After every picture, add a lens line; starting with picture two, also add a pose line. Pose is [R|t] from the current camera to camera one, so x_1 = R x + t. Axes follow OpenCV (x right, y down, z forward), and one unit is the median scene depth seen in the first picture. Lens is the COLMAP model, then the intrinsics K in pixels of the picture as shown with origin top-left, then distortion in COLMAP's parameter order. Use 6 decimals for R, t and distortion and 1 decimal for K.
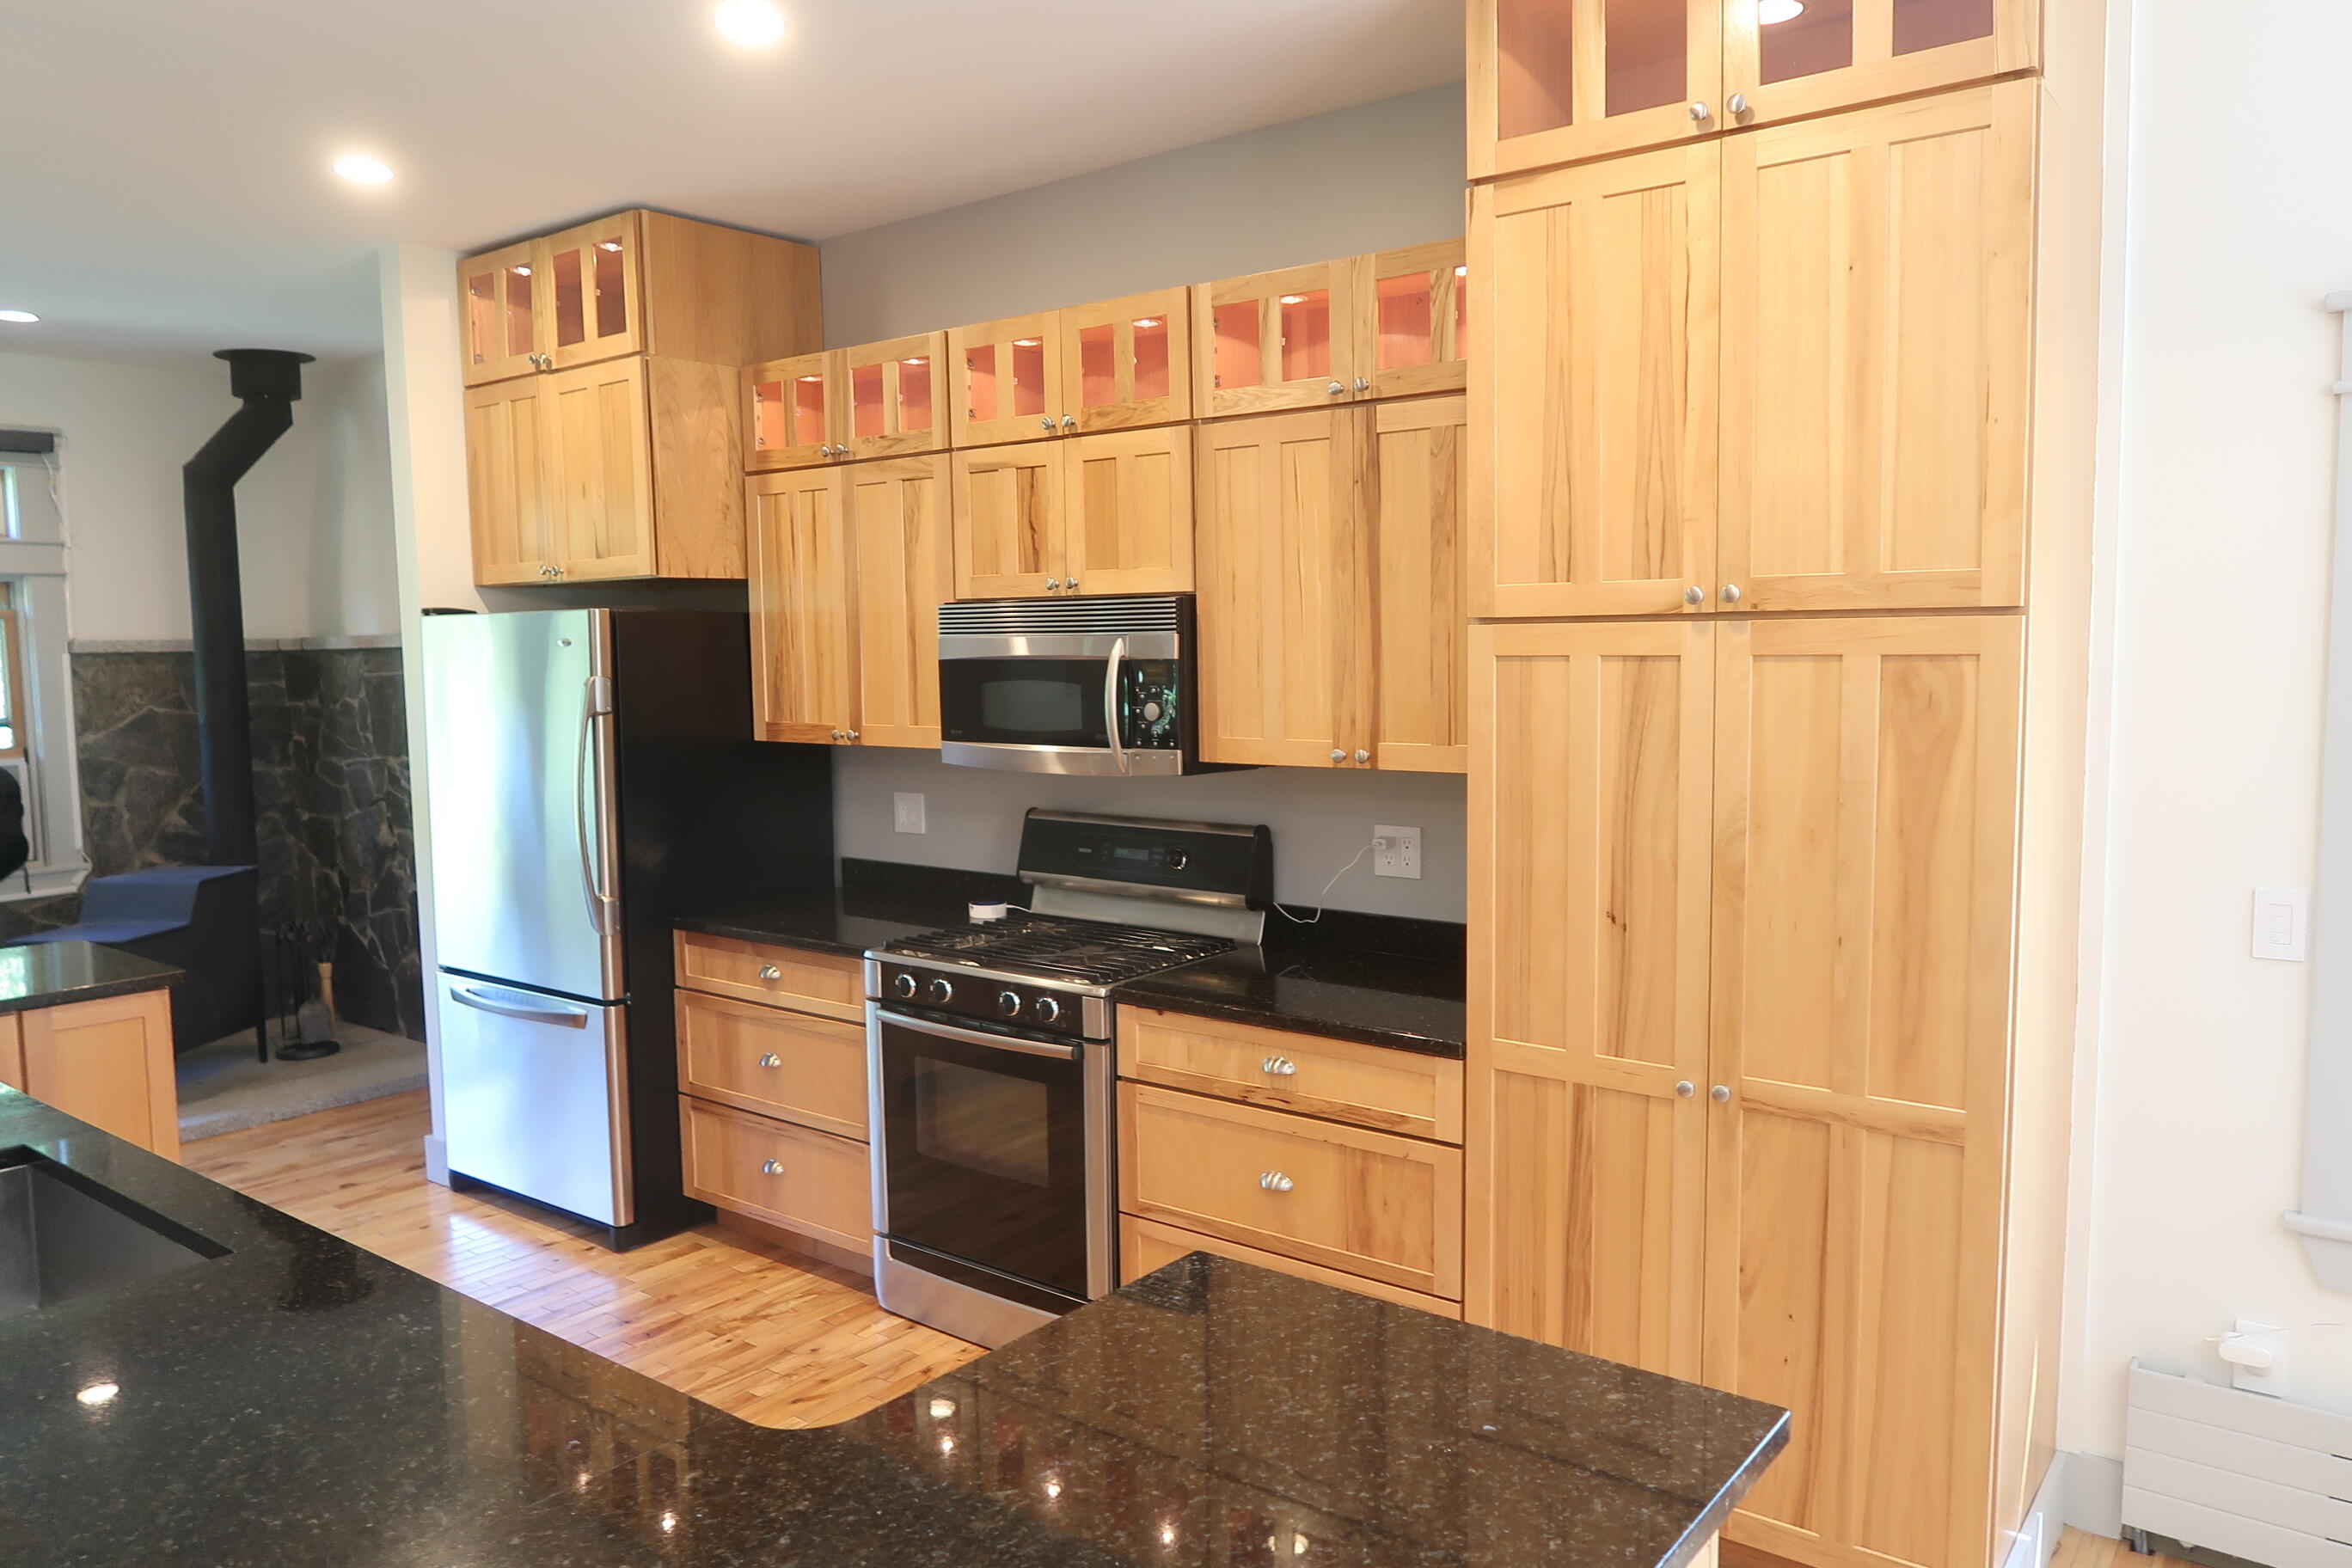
lens RADIAL K [[1629.6, 0, 1176.5], [0, 1629.6, 778.6], [0, 0, 1]] dist [-0.028178, 0.014944]
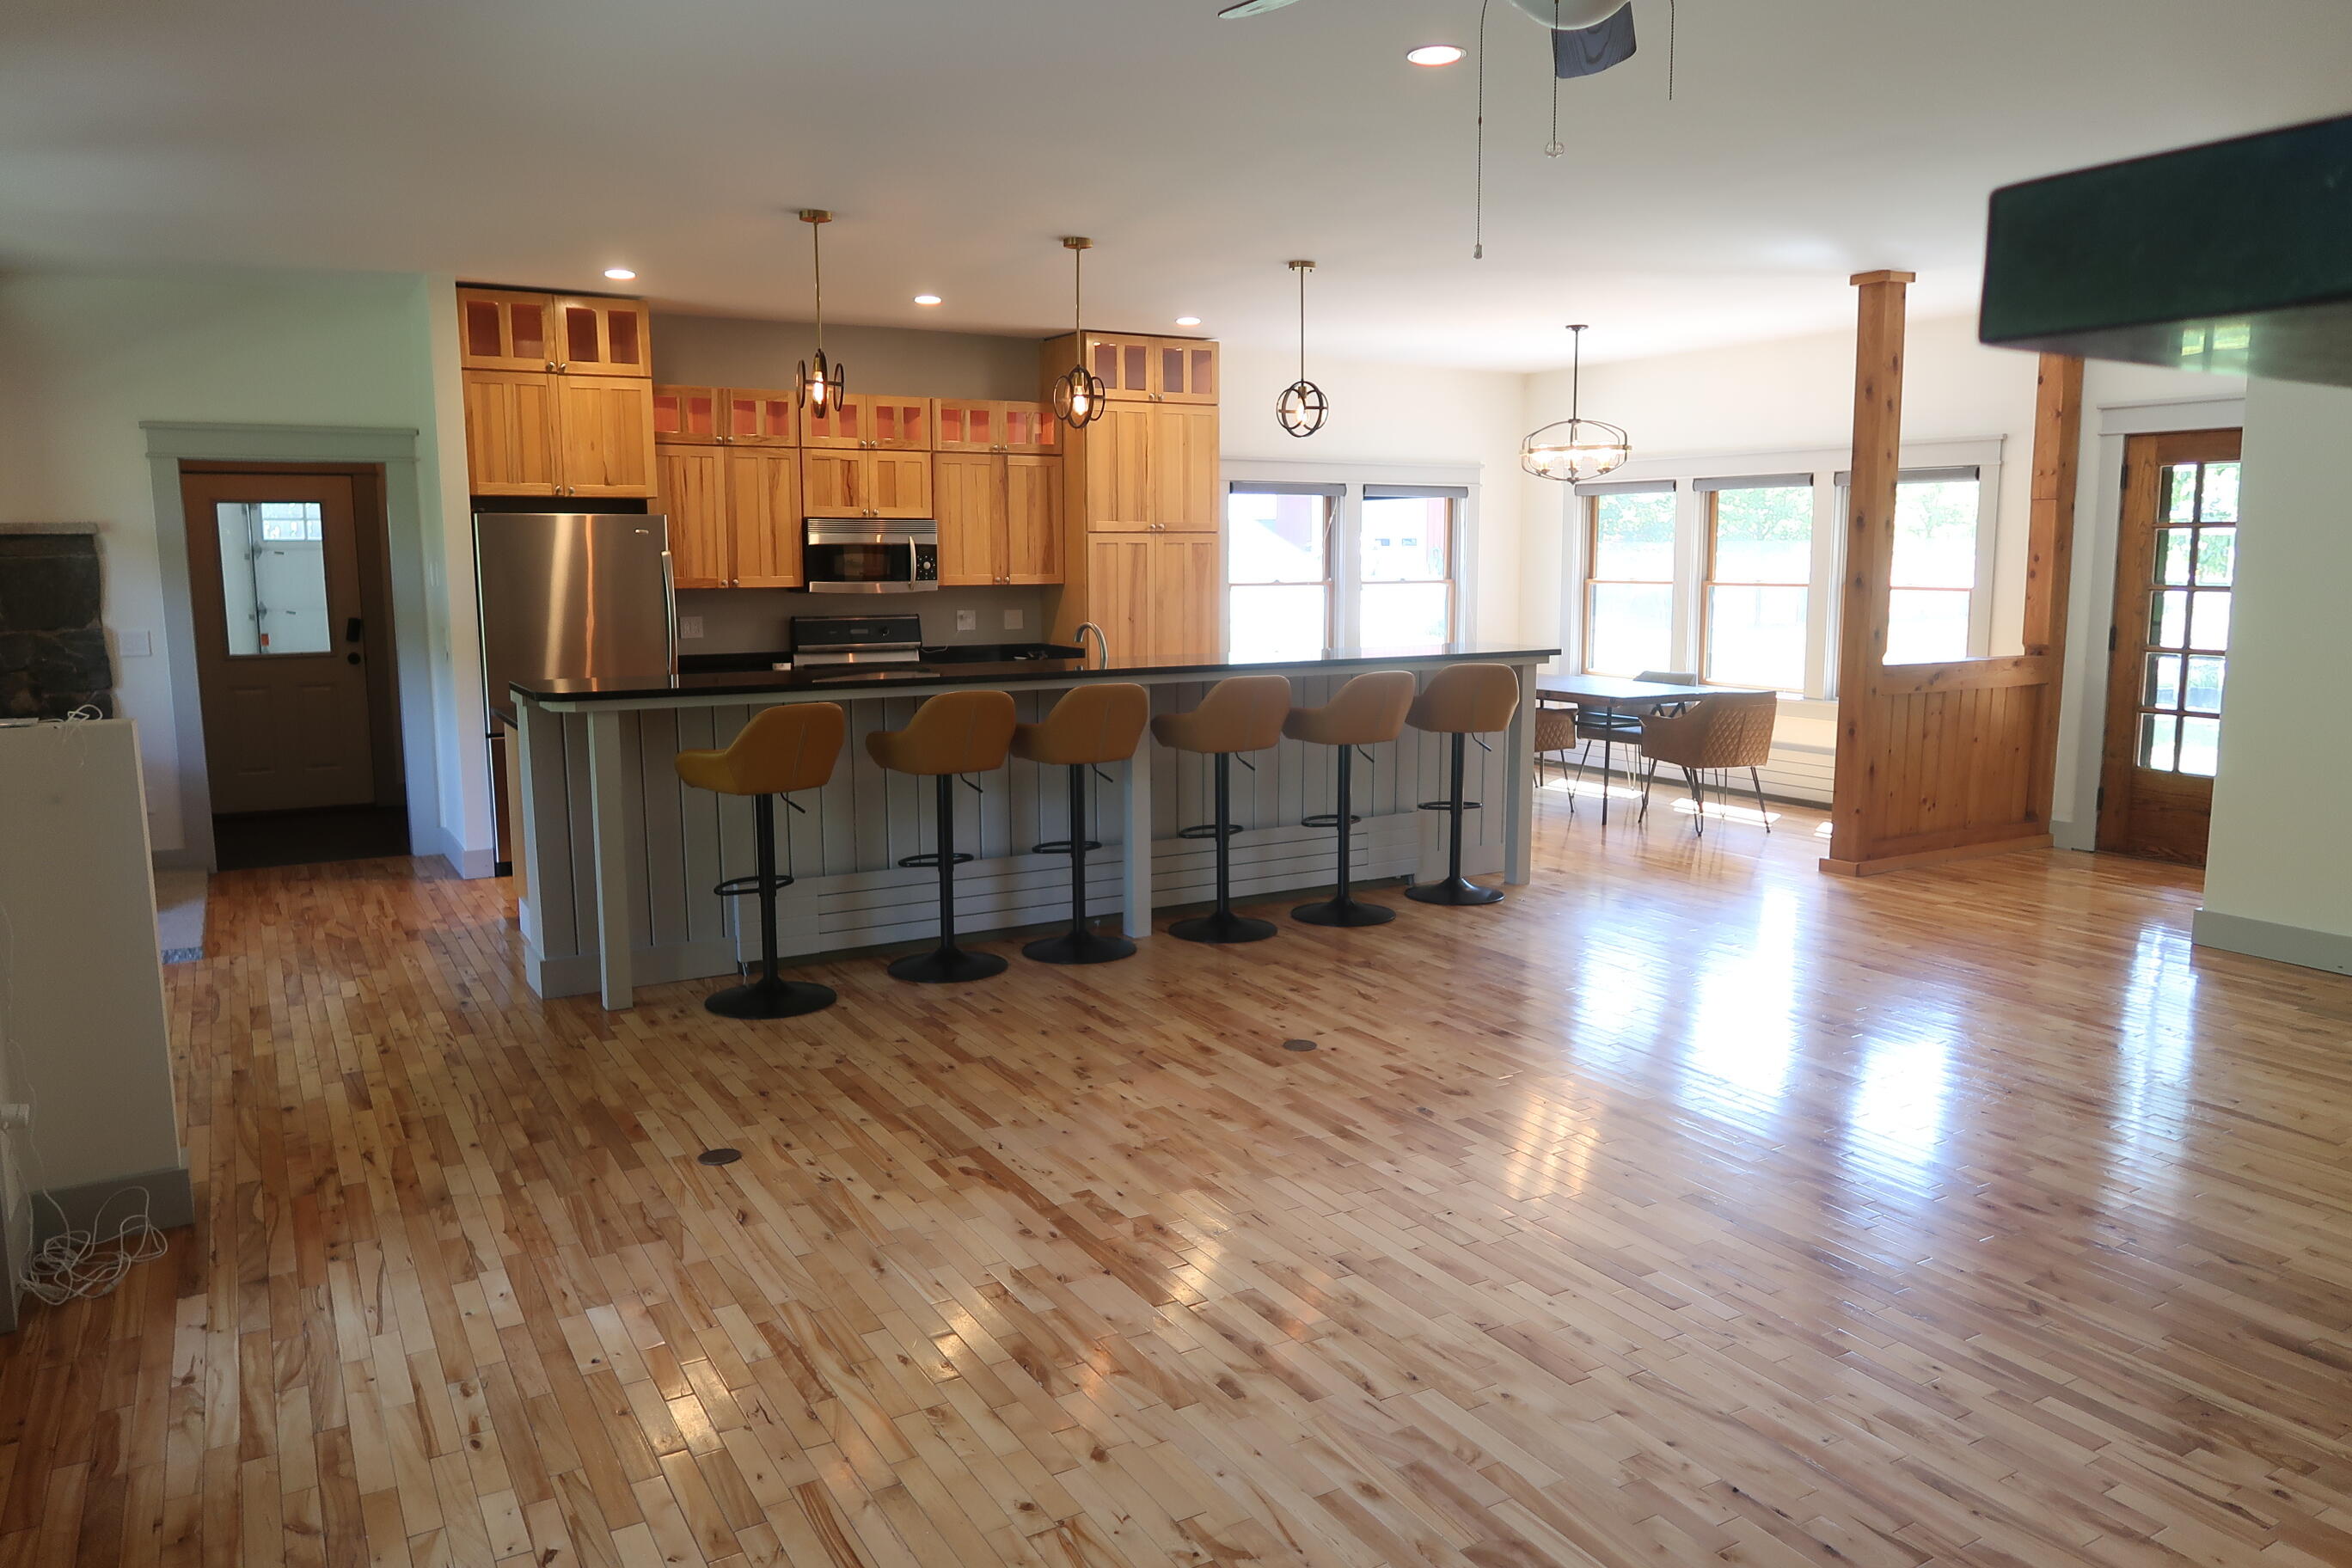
lens RADIAL K [[1629.6, 0, 1163.9], [0, 1629.6, 781.5], [0, 0, 1]] dist [-0.028178, 0.014944]
pose [[0.377086, -0.114252, 0.919104, -2.123237], [0.077012, 0.992794, 0.091815, 0.083542], [-0.922971, 0.036160, 0.383167, -0.279094]]
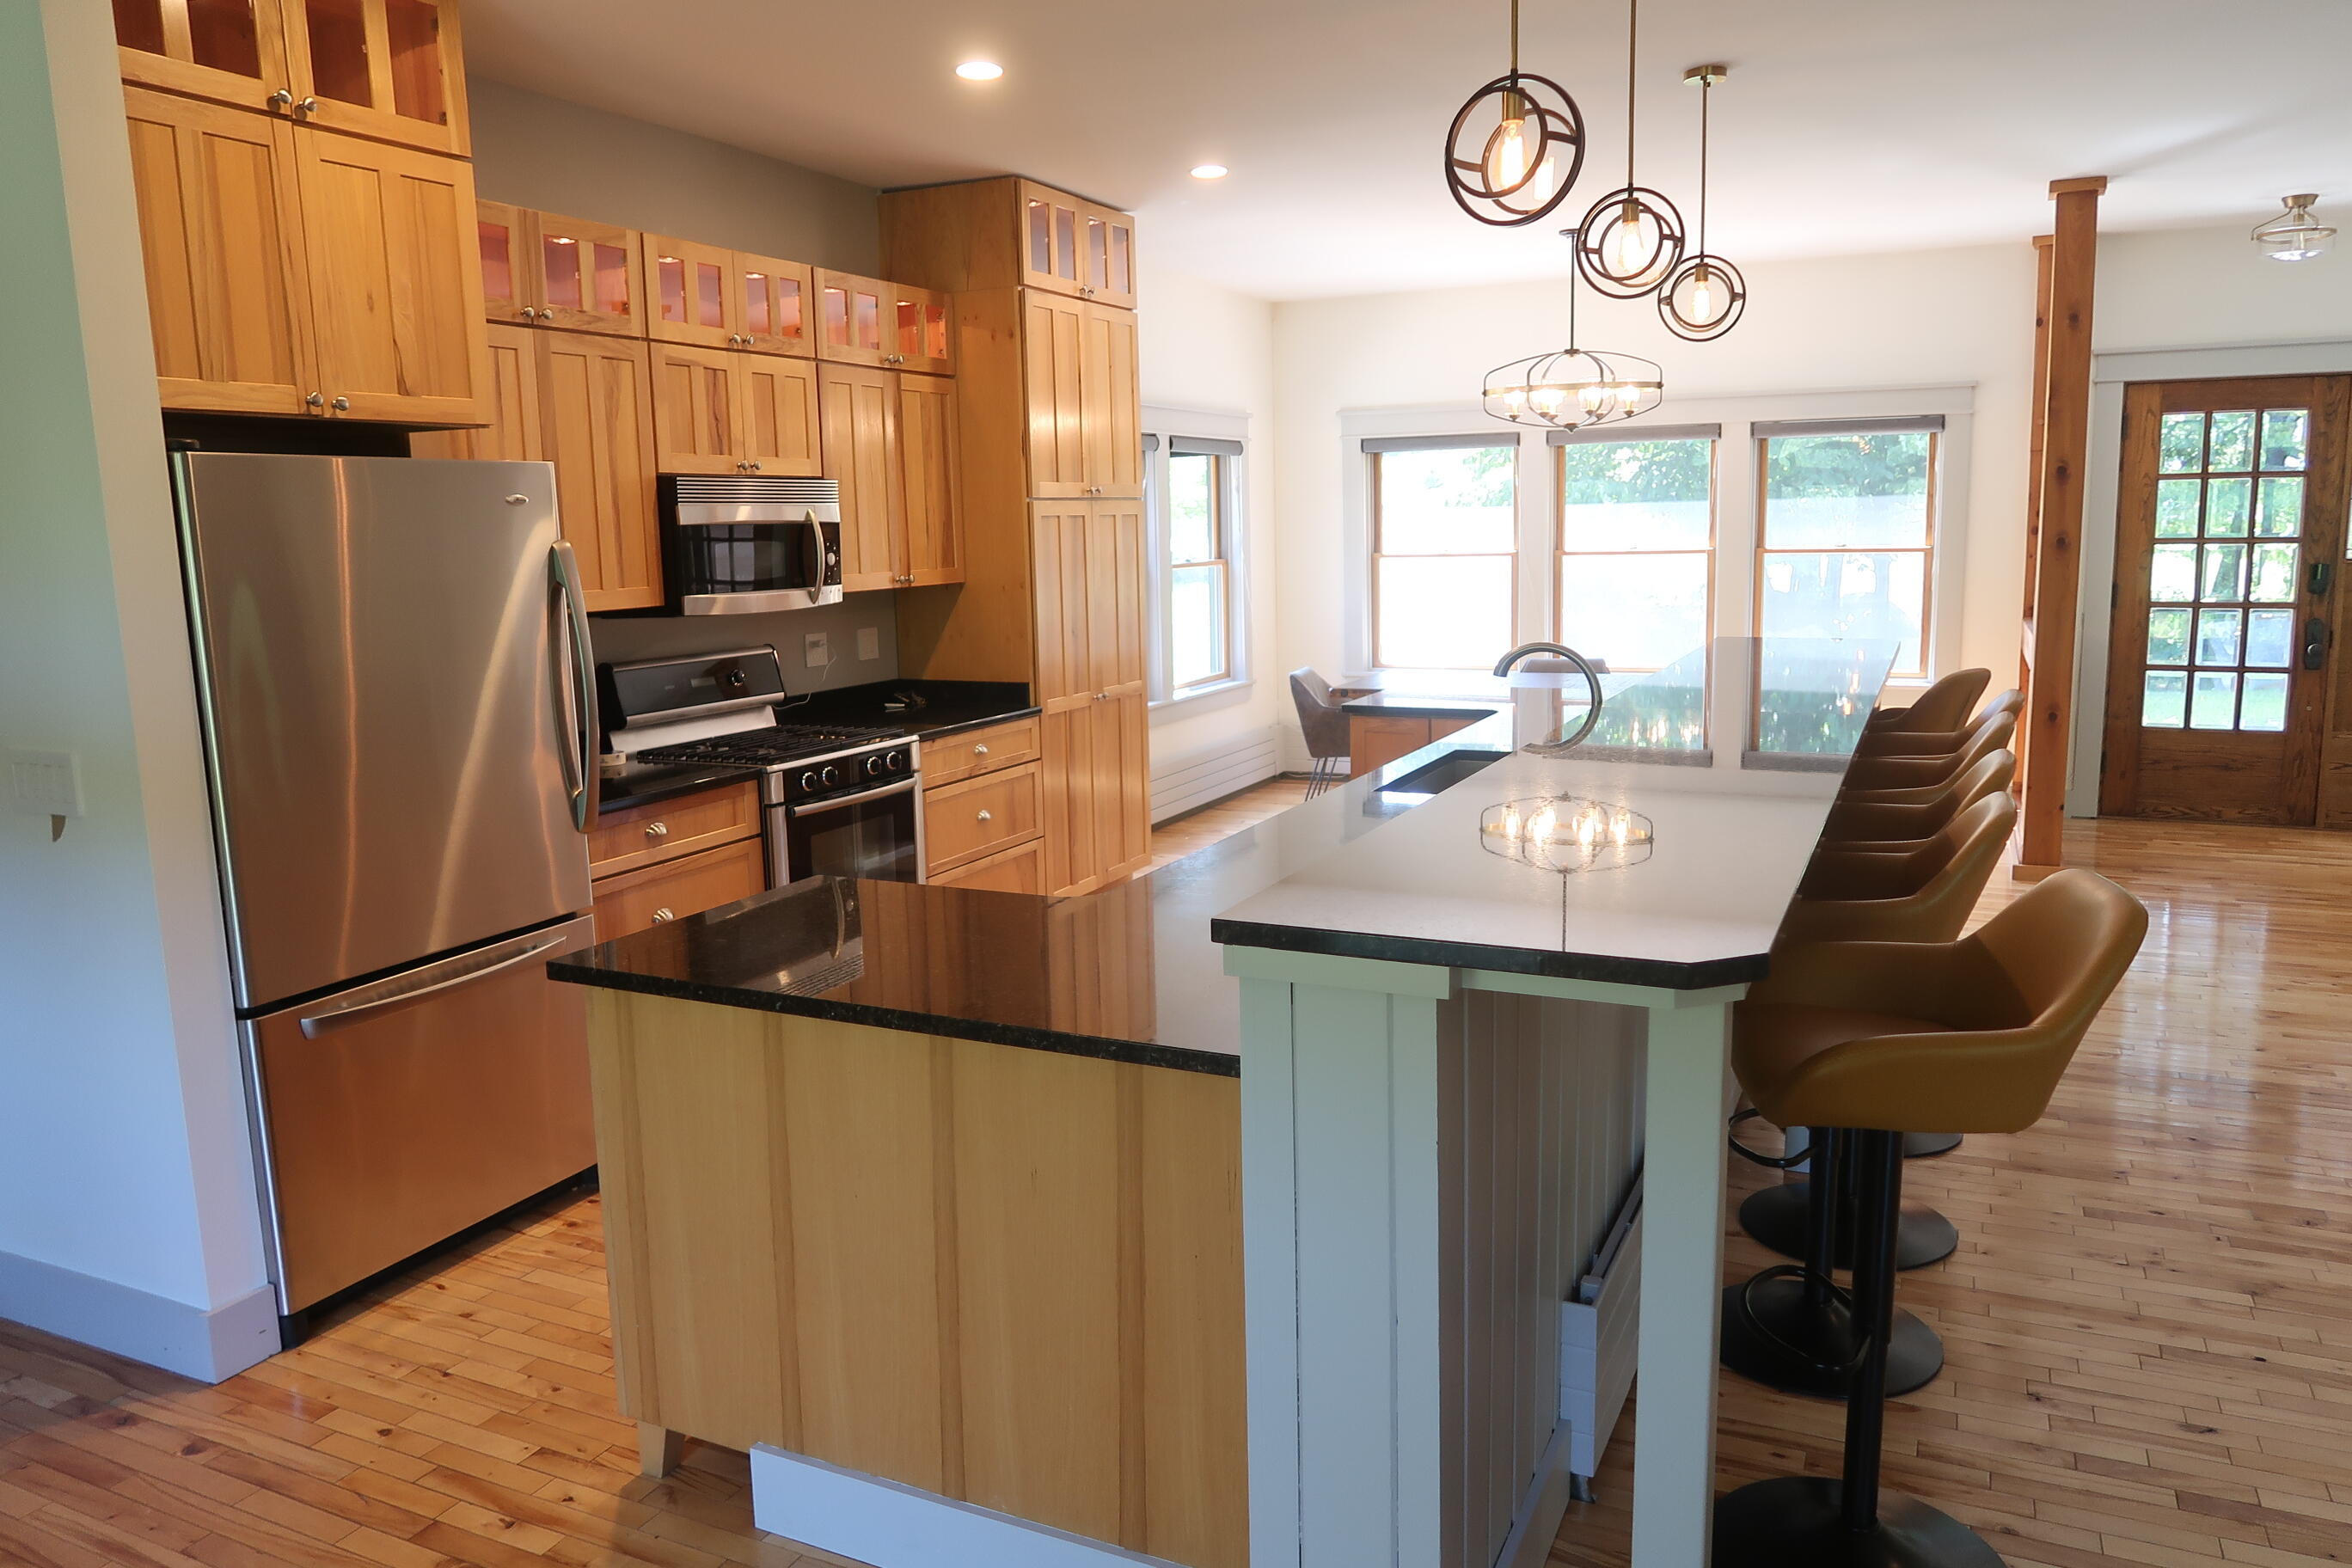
lens RADIAL K [[1629.6, 0, 1178.6], [0, 1629.6, 772.8], [0, 0, 1]] dist [-0.028178, 0.014944]
pose [[-0.212837, -0.129022, 0.968532, -1.434082], [0.111998, 0.981489, 0.155359, -0.042389], [-0.970648, 0.141540, -0.194447, 0.958783]]
